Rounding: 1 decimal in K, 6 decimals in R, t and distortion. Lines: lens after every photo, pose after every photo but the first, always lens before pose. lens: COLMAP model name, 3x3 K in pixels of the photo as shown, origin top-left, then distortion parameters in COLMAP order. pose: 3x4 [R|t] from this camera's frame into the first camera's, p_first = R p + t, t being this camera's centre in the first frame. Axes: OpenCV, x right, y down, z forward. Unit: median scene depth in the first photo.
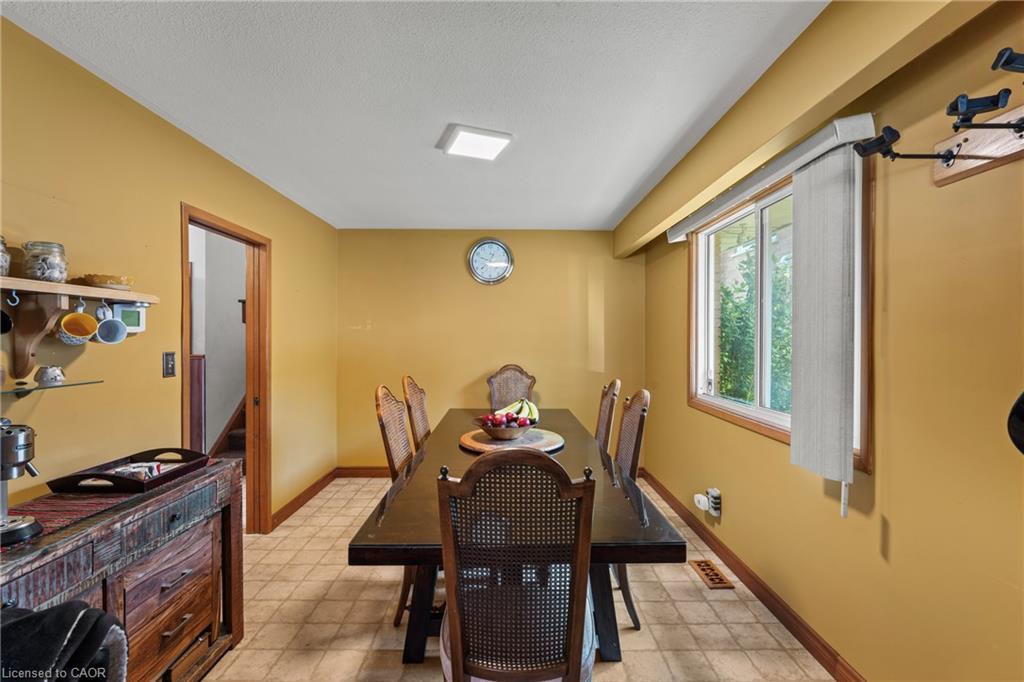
lens RADIAL K [[452.4, 0, 514.3], [0, 452.4, 341.9], [0, 0, 1]] dist [-0.002696, -0.000439]
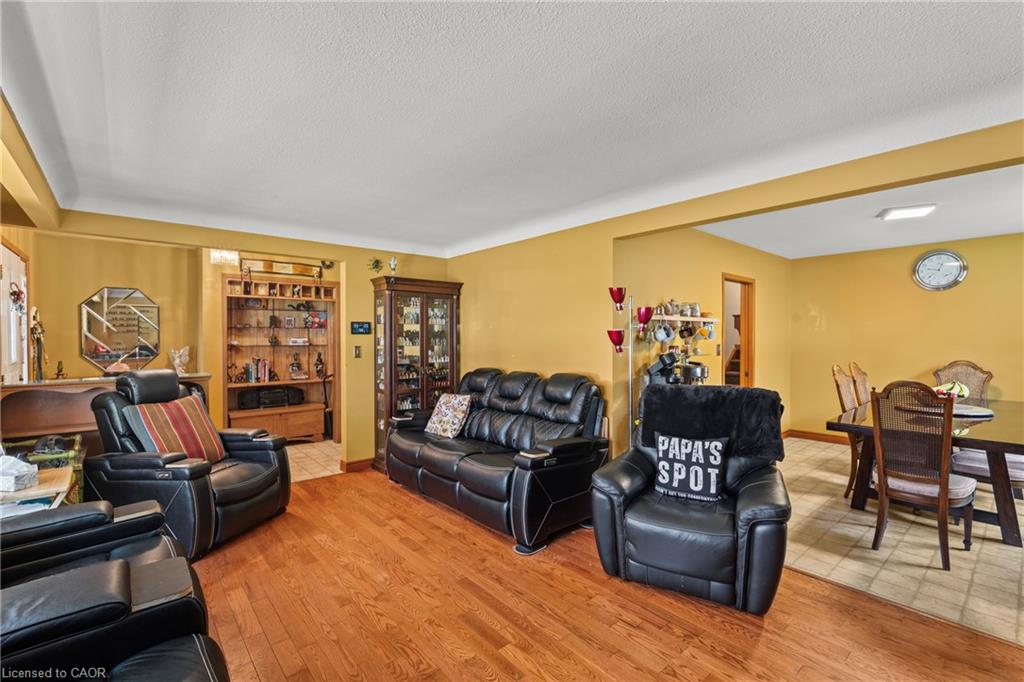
lens RADIAL K [[452.4, 0, 517.4], [0, 452.4, 342.7], [0, 0, 1]] dist [-0.002696, -0.000439]
pose [[0.652475, 0.005709, -0.757789, 0.210691], [-0.004329, 0.999983, 0.003806, 0.010504], [0.757798, 0.000798, 0.652489, -1.000442]]
